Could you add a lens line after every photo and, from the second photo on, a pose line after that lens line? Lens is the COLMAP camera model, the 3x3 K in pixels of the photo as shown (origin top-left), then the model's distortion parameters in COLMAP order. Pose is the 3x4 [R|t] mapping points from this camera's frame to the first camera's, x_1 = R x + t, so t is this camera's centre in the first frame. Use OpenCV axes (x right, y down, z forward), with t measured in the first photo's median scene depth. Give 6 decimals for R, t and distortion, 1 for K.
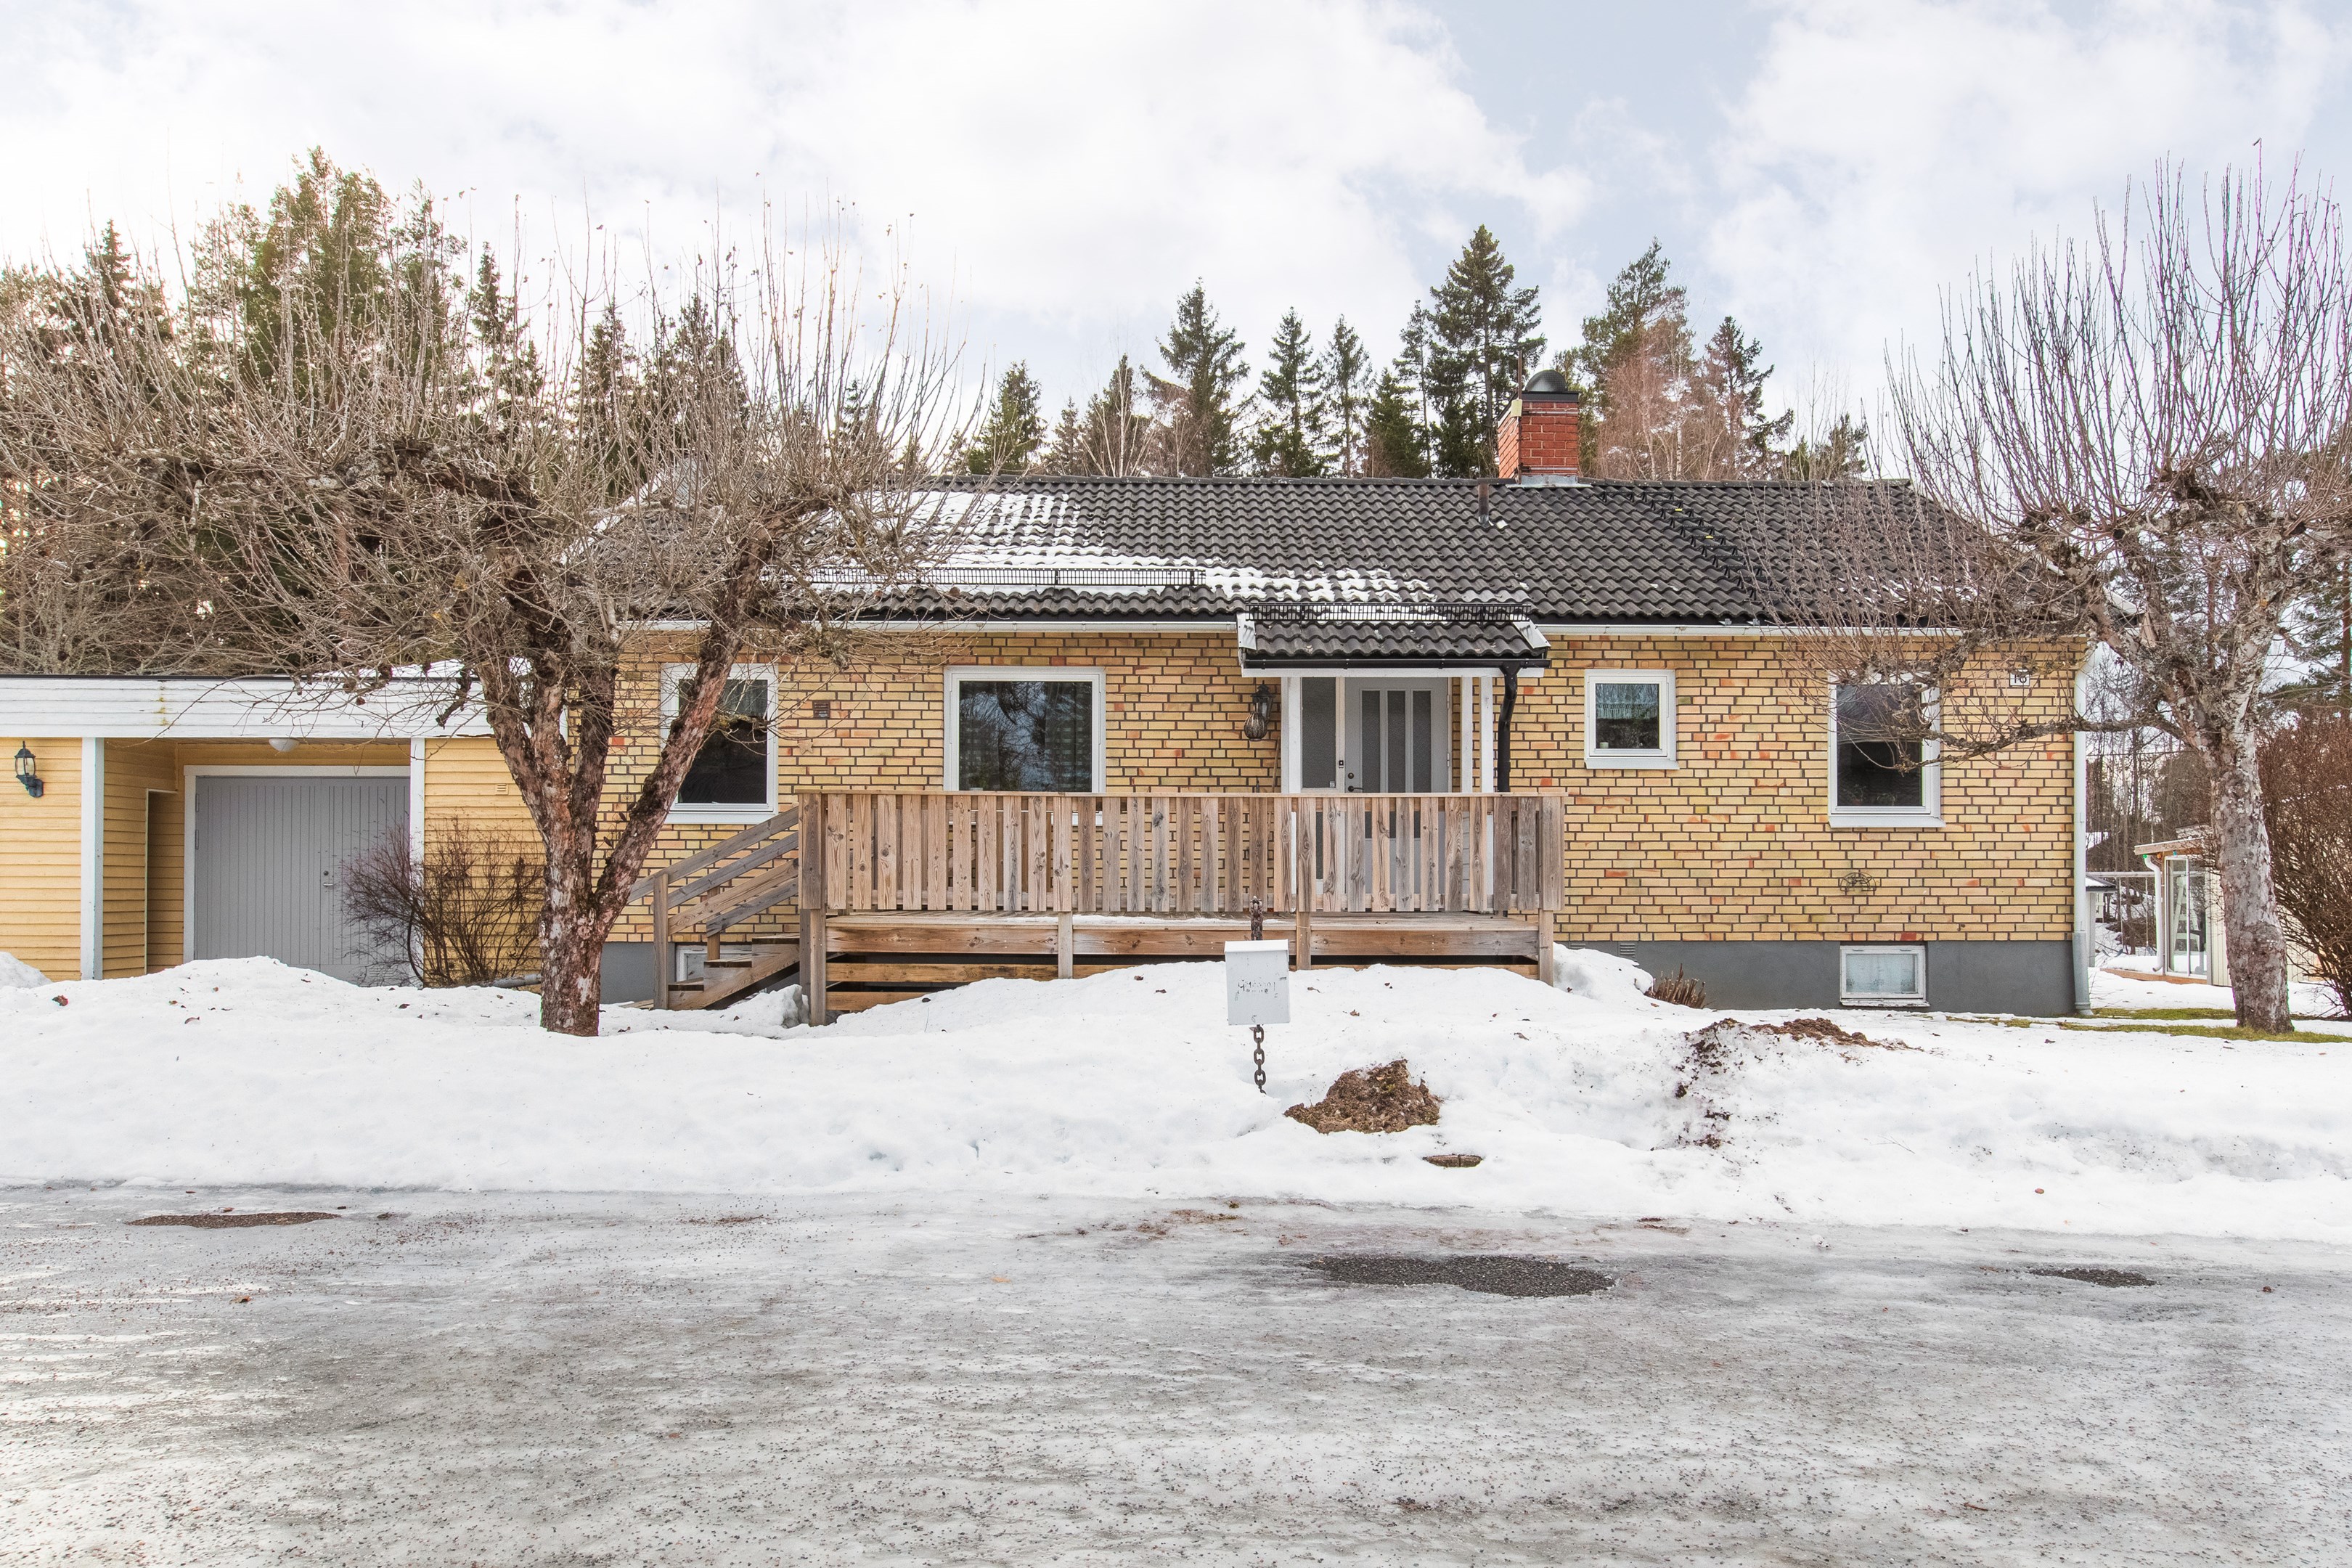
lens RADIAL K [[1661.2, 0, 1174.9], [0, 1661.2, 847.1], [0, 0, 1]] dist [0.011967, 0.001684]
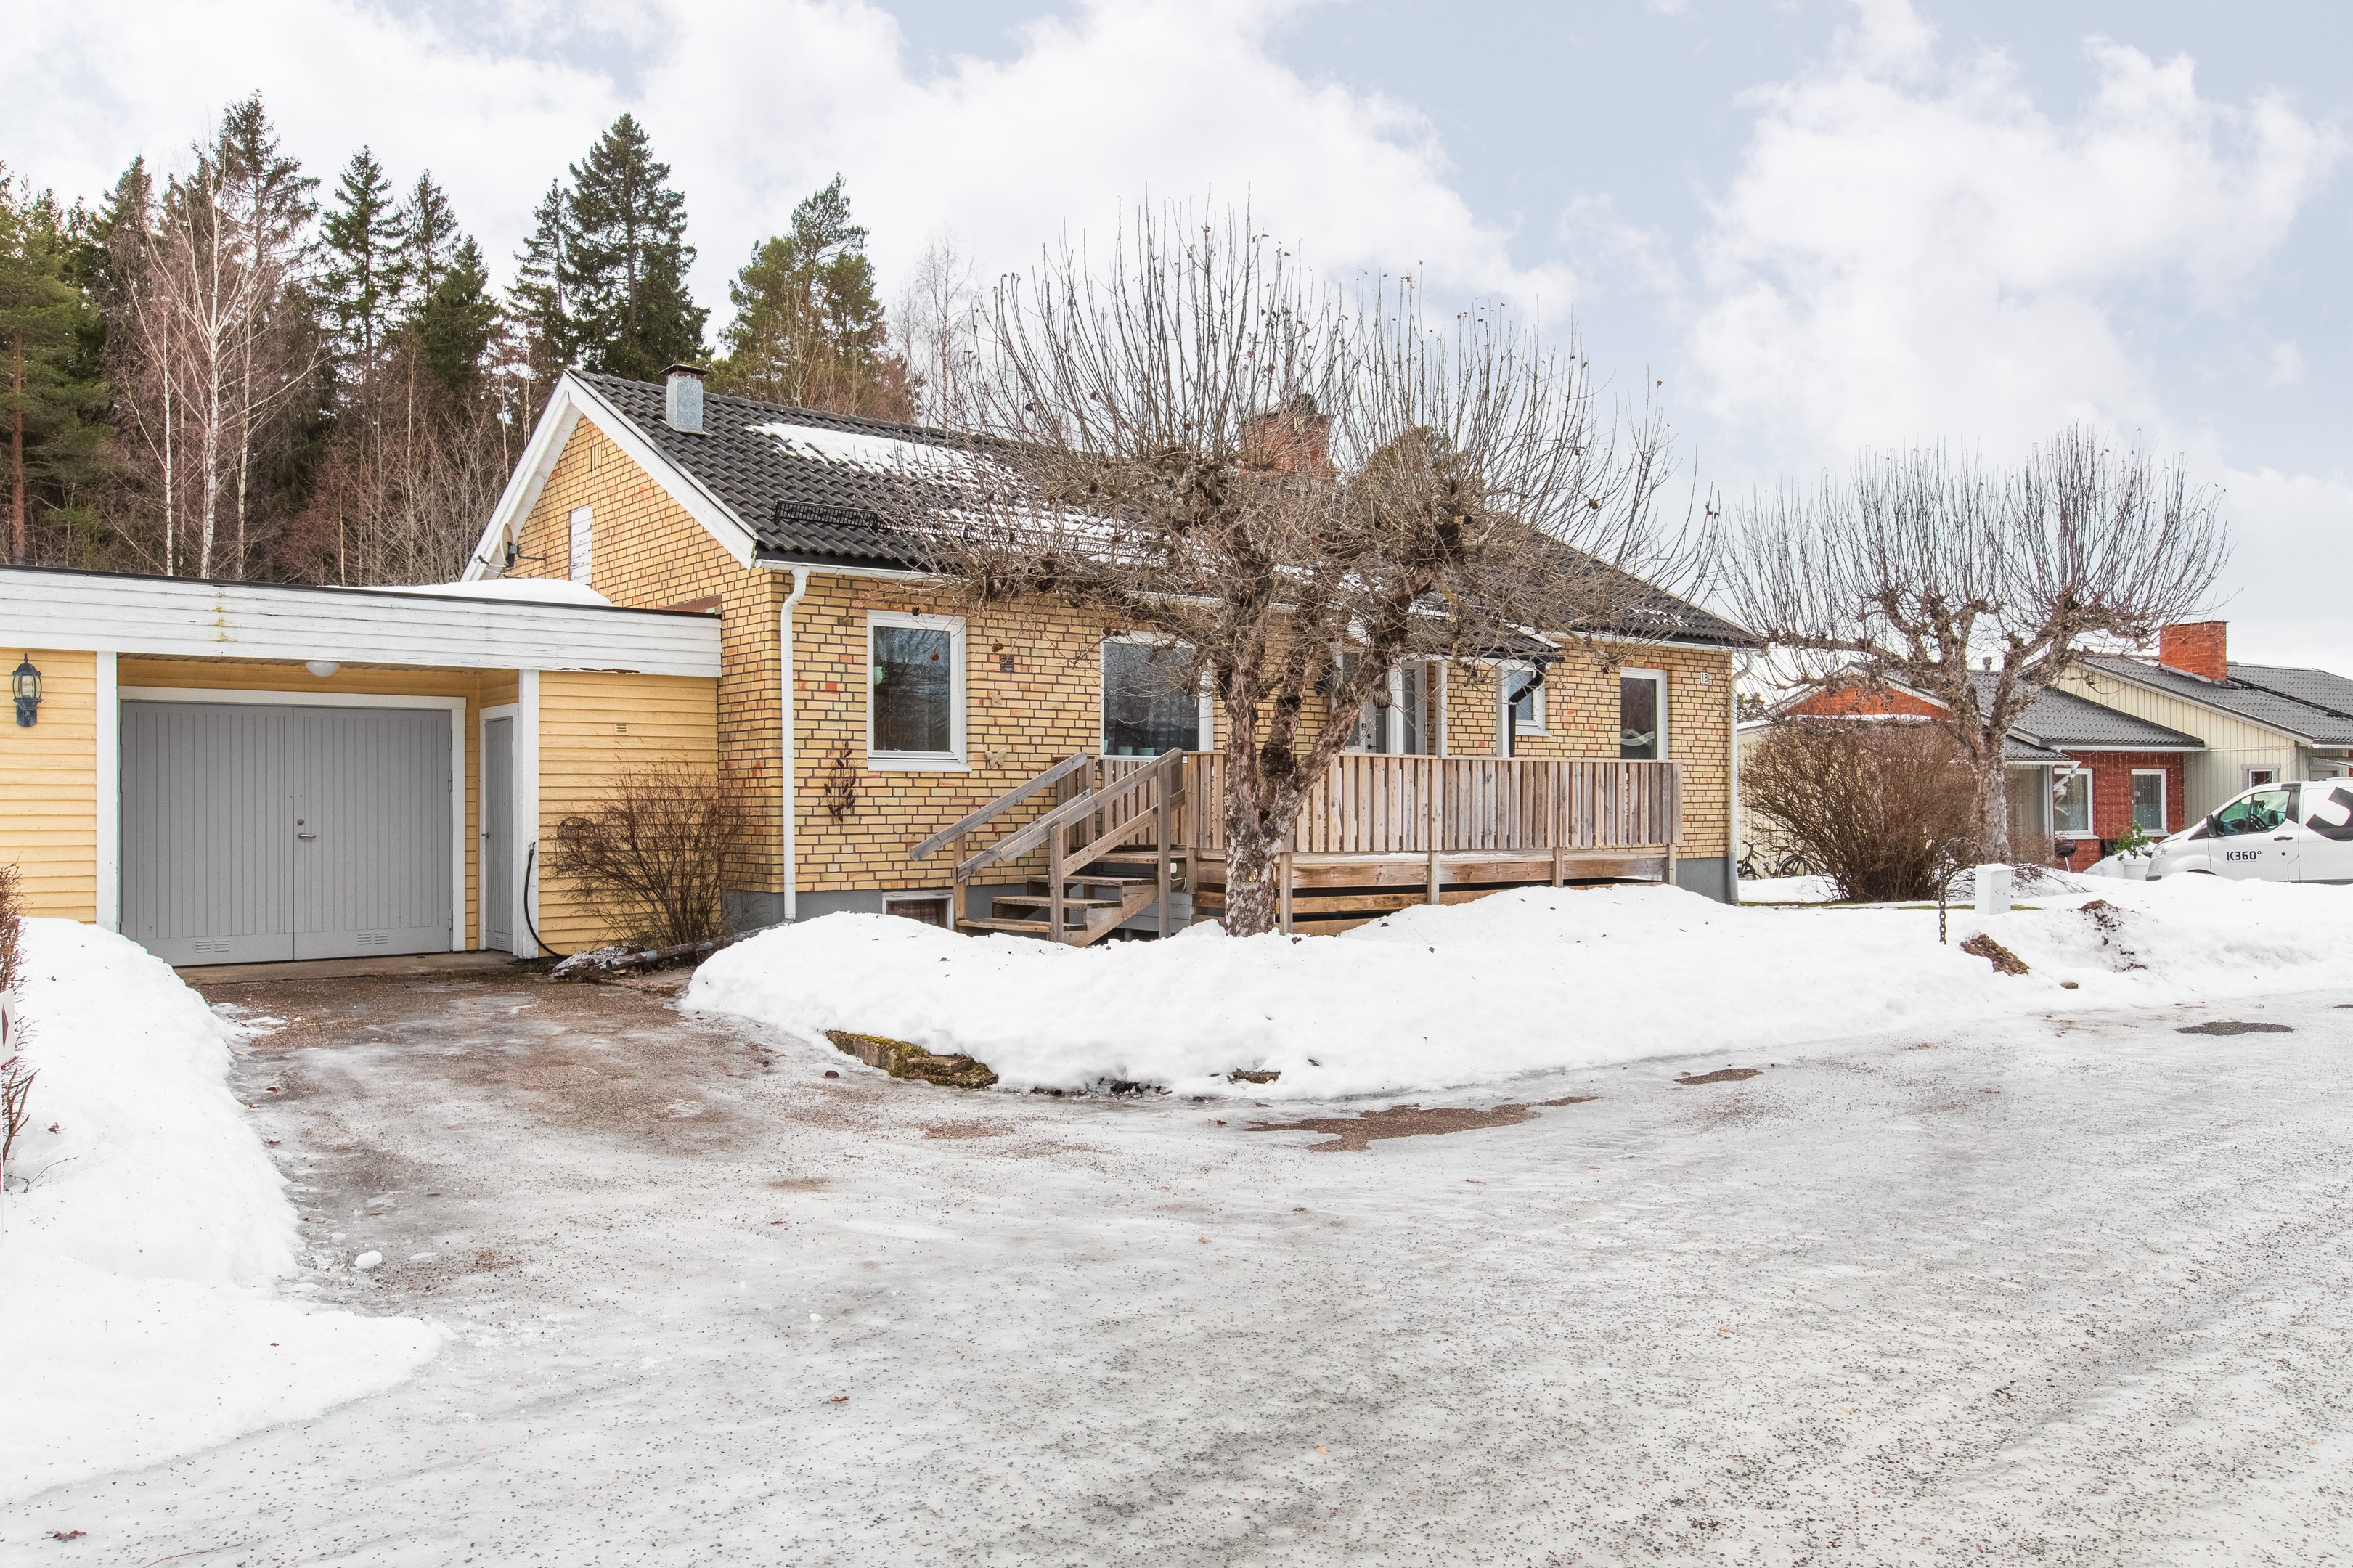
lens RADIAL K [[1808.0, 0, 1175.6], [0, 1808.0, 788.4], [0, 0, 1]] dist [-0.007897, -0.000356]
pose [[0.791937, 0.002636, 0.610598, -0.215607], [-0.008189, 0.999947, 0.006304, -0.003089], [-0.610548, -0.009992, 0.791916, 0.007658]]
